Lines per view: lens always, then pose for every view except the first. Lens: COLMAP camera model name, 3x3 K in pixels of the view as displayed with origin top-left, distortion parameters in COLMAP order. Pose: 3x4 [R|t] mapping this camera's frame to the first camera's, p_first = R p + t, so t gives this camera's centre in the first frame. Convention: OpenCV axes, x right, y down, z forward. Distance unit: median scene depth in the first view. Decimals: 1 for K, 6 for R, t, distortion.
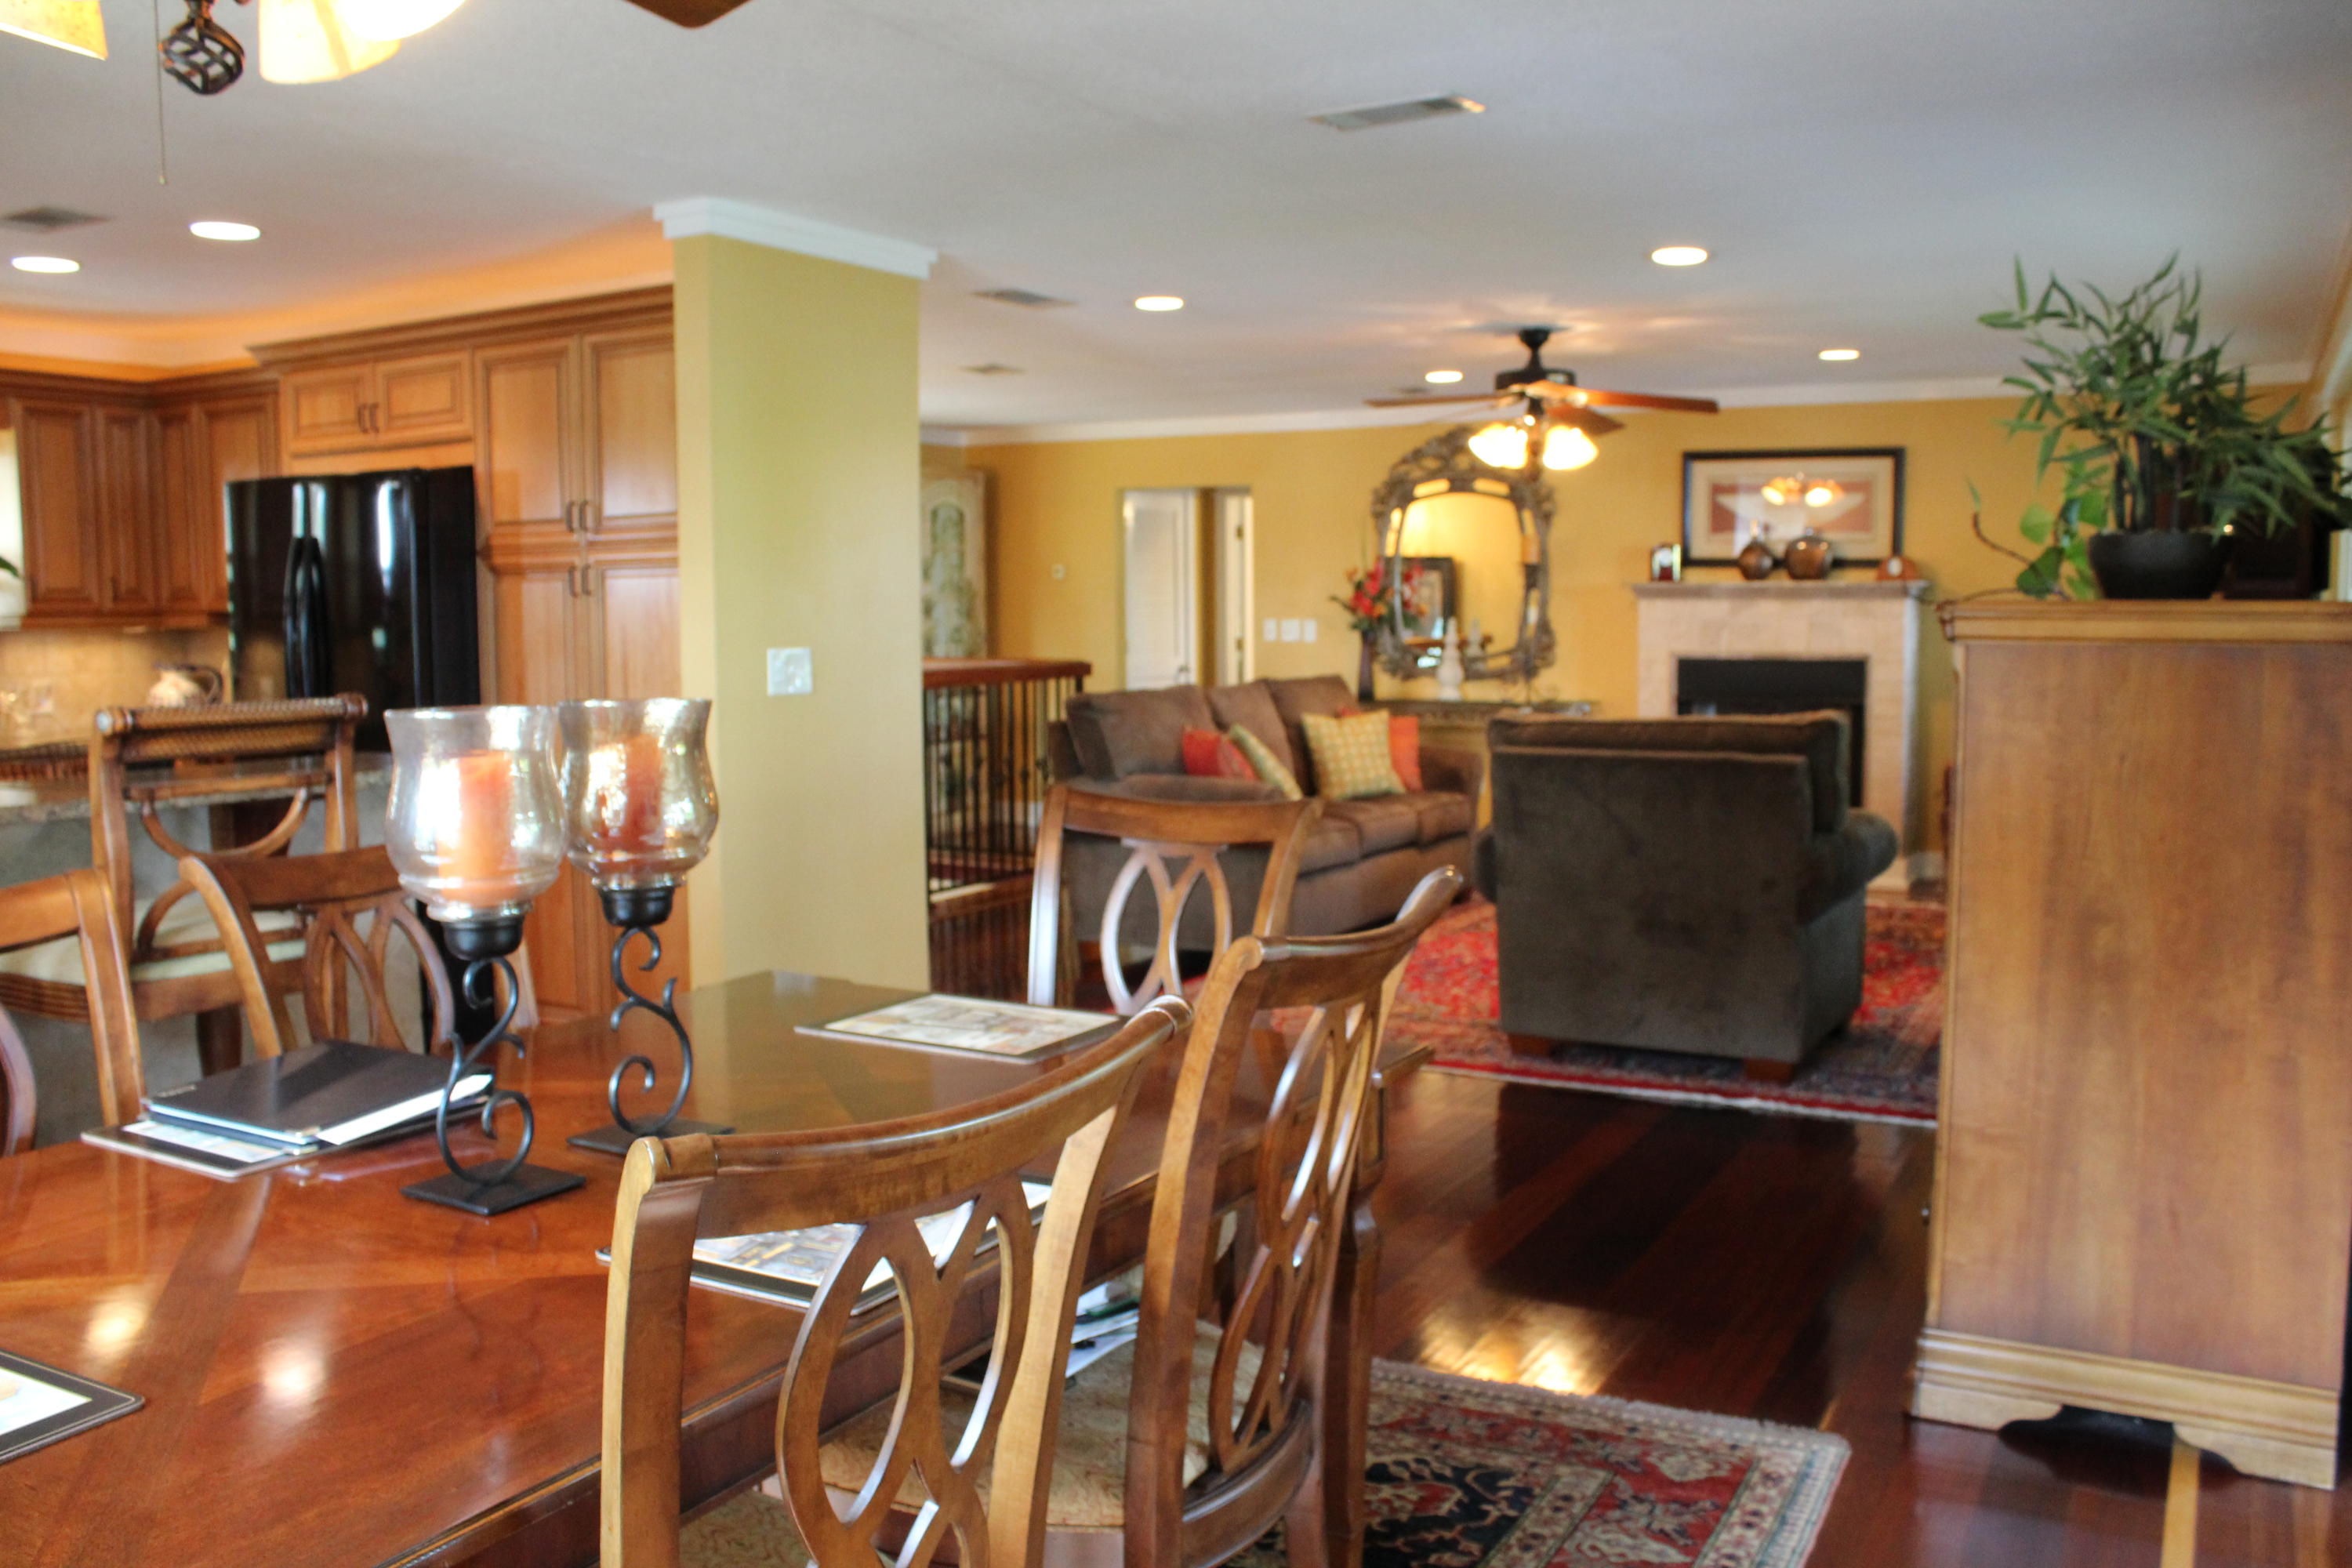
lens RADIAL K [[1947.9, 0, 1176.0], [0, 1947.9, 784.0], [0, 0, 1]] dist [-0.156581, 0.129121]
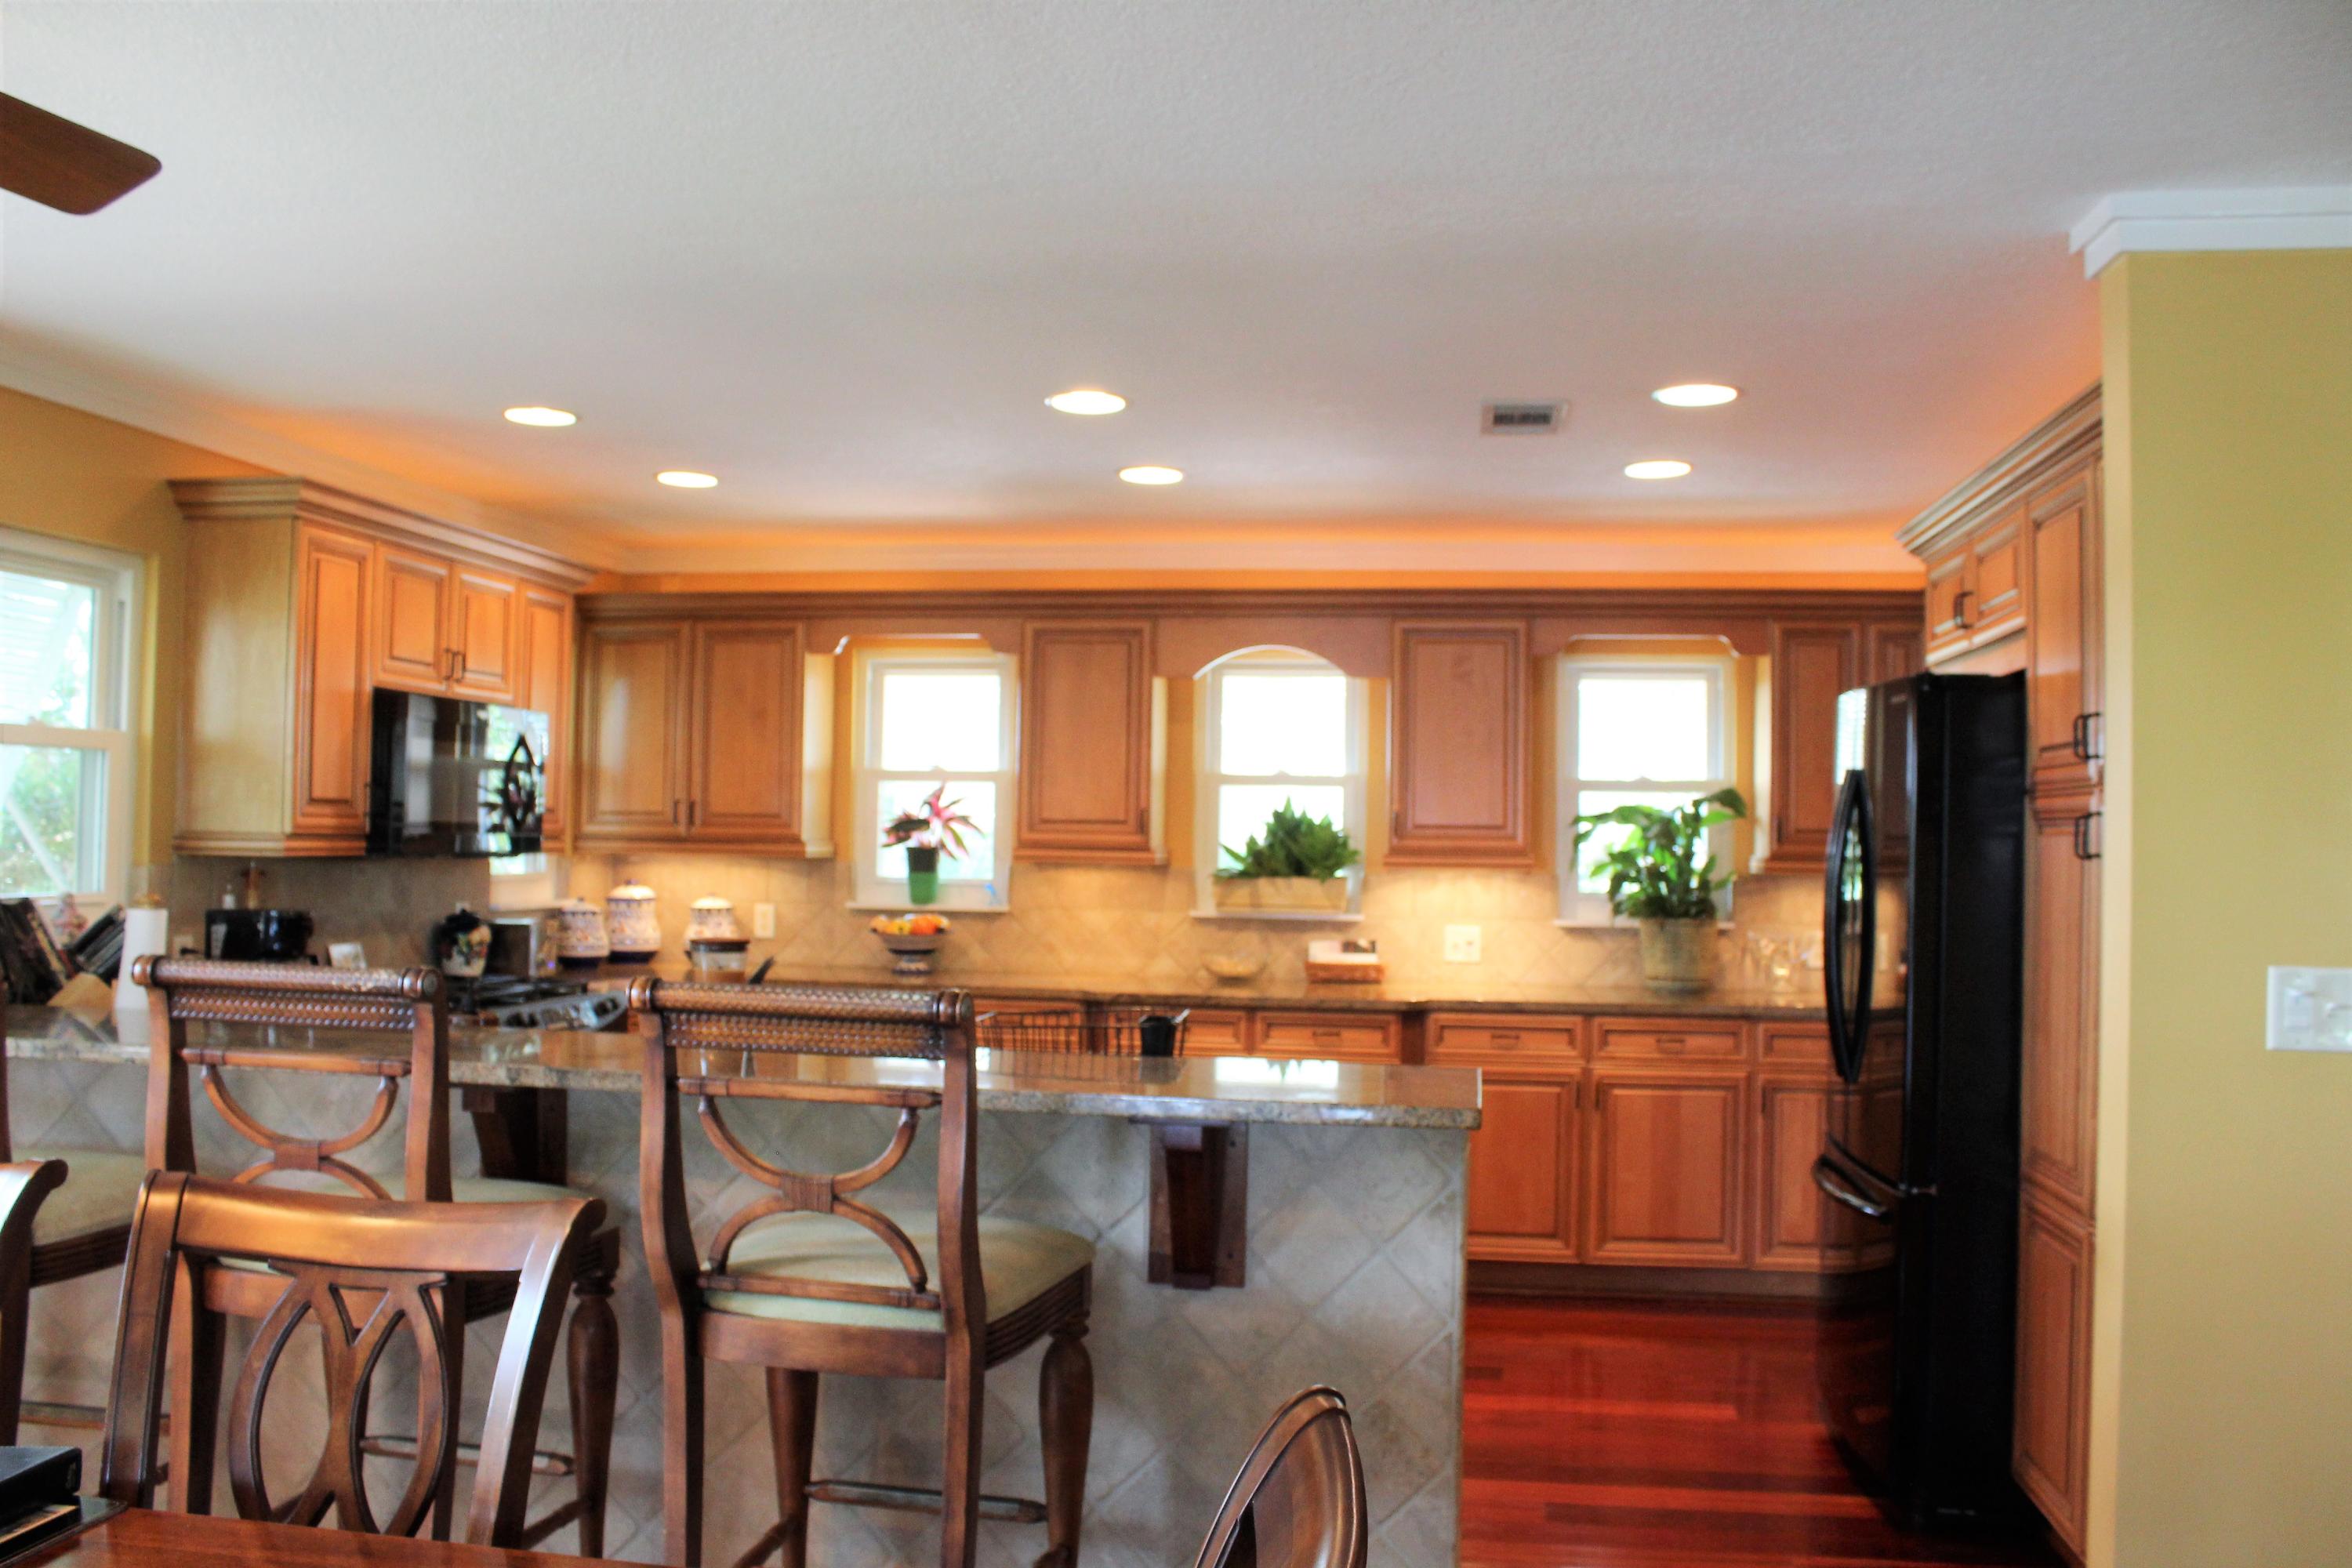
lens RADIAL K [[1947.9, 0, 1176.0], [0, 1947.9, 784.0], [0, 0, 1]] dist [-0.156581, 0.129121]
pose [[0.362378, -0.009320, -0.931985, 0.148565], [-0.106061, 0.993042, -0.051170, -0.049807], [0.925977, 0.117390, 0.358868, 0.411960]]
